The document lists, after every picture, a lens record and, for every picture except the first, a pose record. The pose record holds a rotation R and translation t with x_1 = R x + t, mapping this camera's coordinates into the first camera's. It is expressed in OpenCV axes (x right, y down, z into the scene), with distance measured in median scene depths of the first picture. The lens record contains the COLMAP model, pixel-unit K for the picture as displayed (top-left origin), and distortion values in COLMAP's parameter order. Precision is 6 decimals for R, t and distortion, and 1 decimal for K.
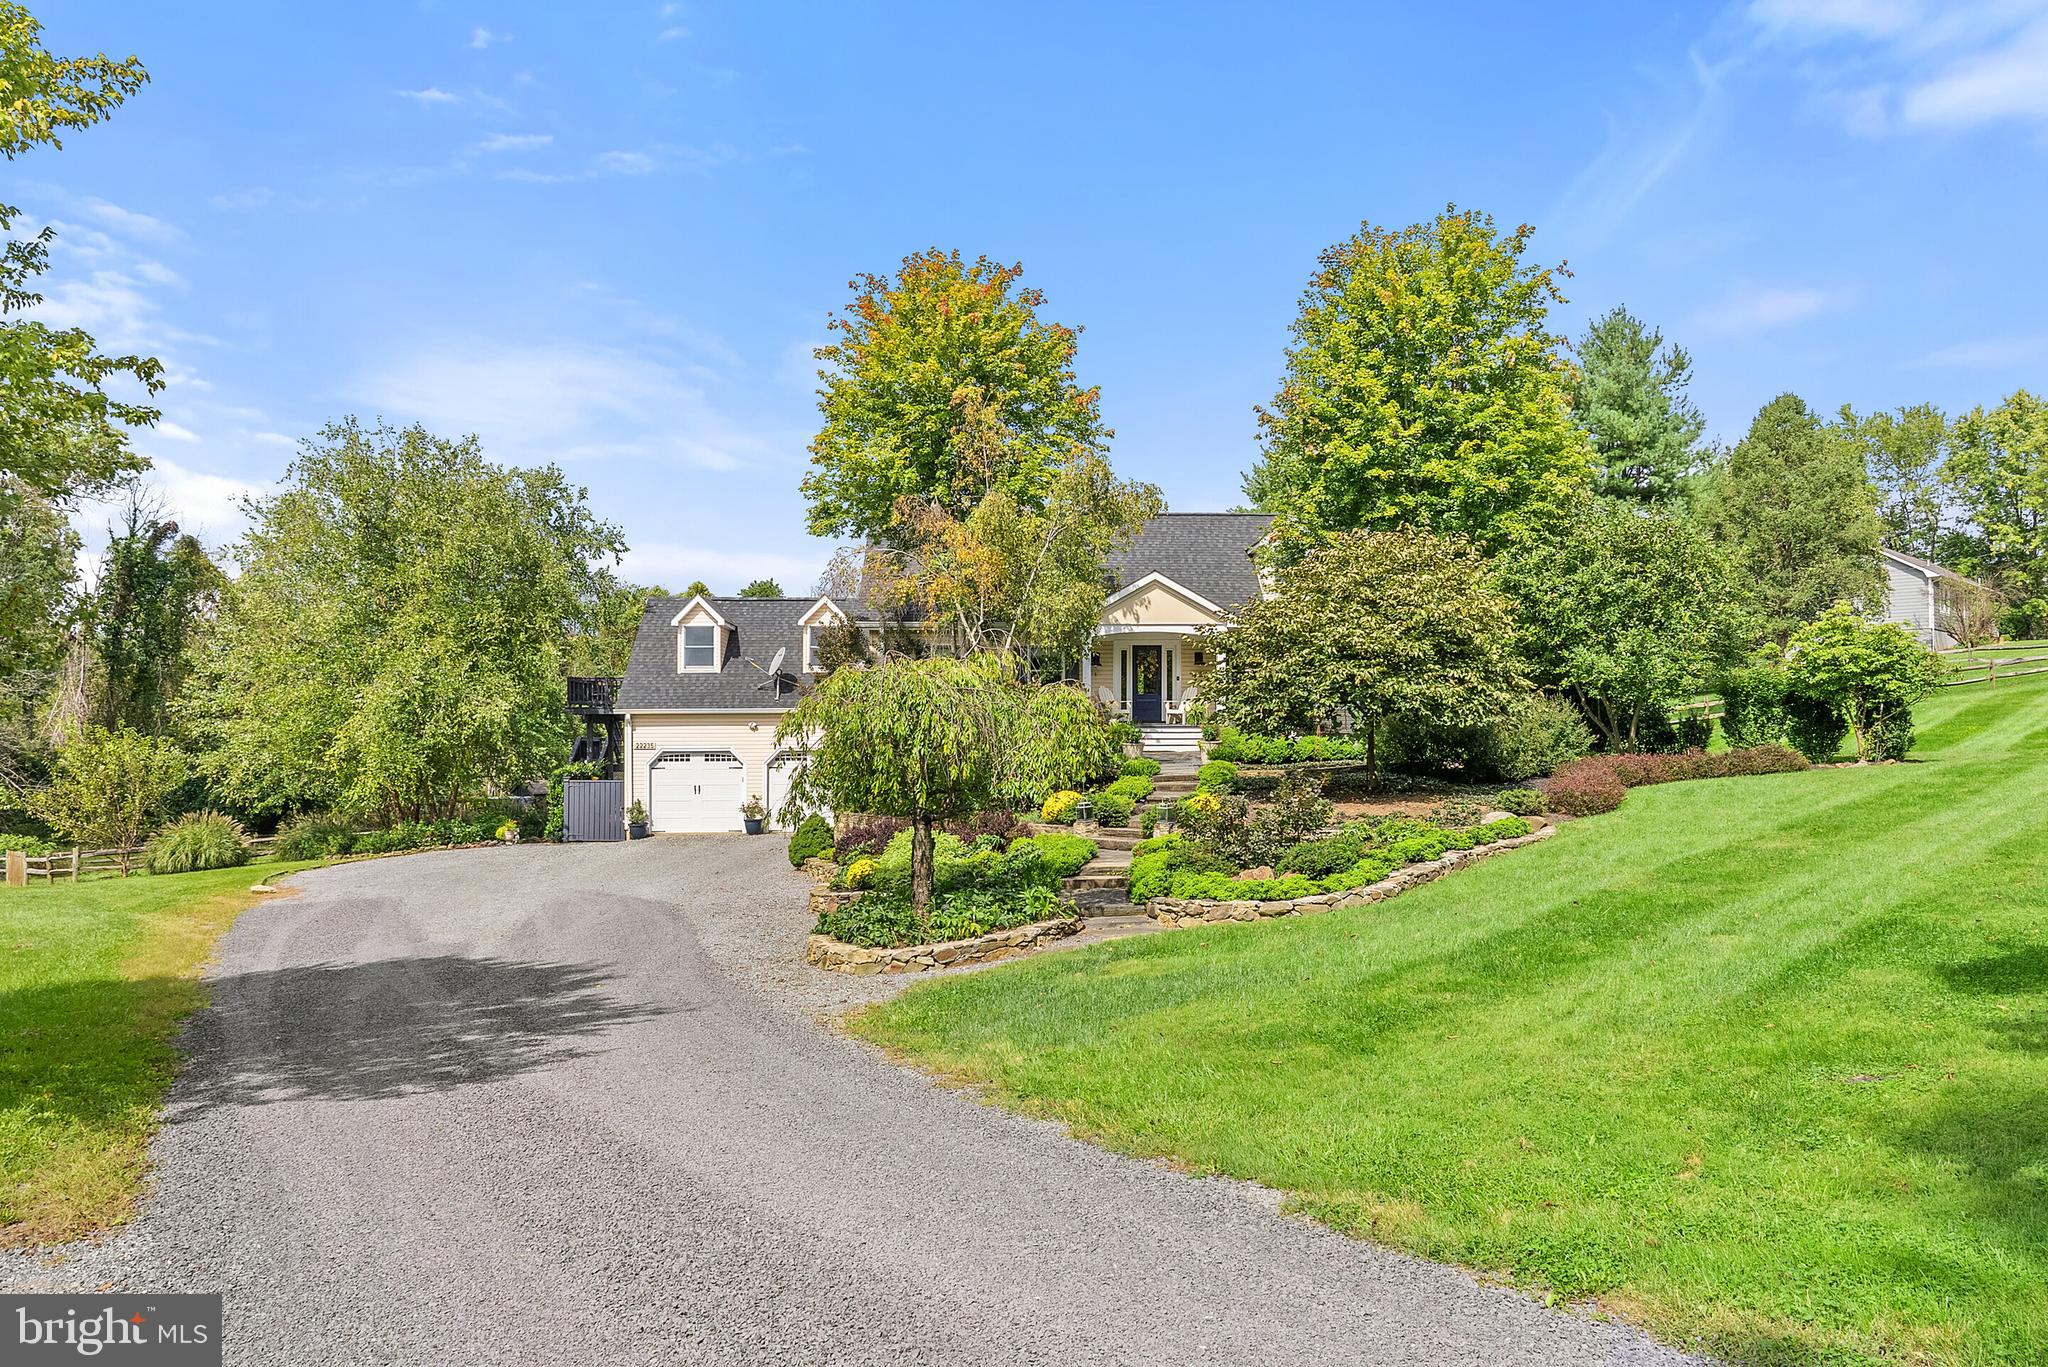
lens RADIAL K [[1333.8, 0, 1151.6], [0, 1333.8, 614.9], [0, 0, 1]] dist [-0.016458, 0.001412]
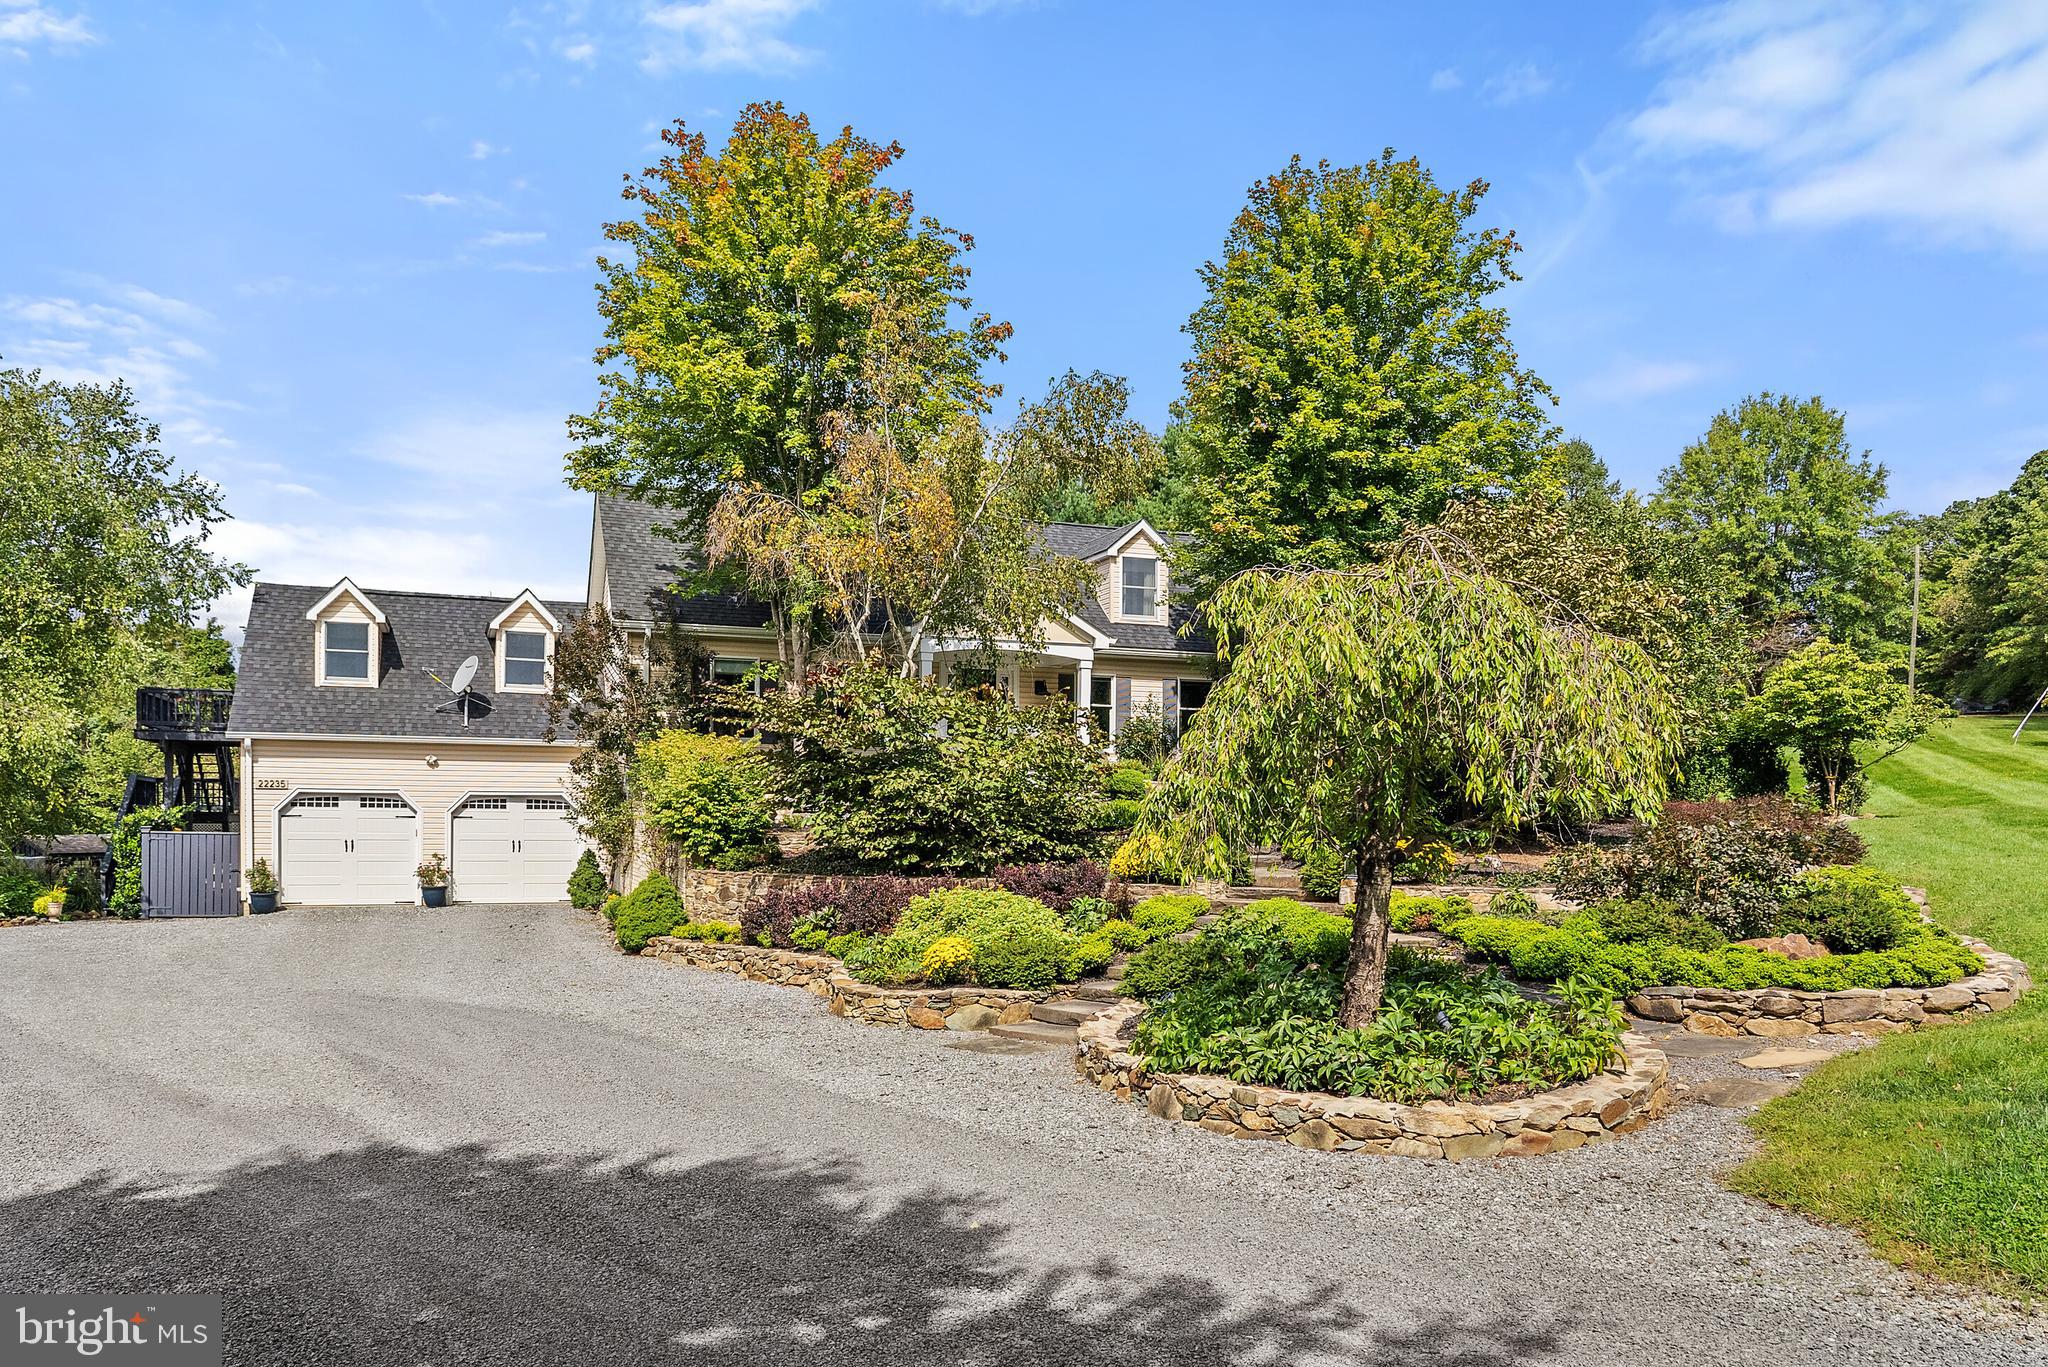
lens RADIAL K [[1333.8, 0, 1002.9], [0, 1333.8, 744.7], [0, 0, 1]] dist [-0.016458, 0.001412]
pose [[0.964250, 0.026428, 0.263672, -0.193288], [-0.036653, 0.998752, 0.033933, 0.039248], [-0.262446, -0.042384, 0.964015, 0.213544]]
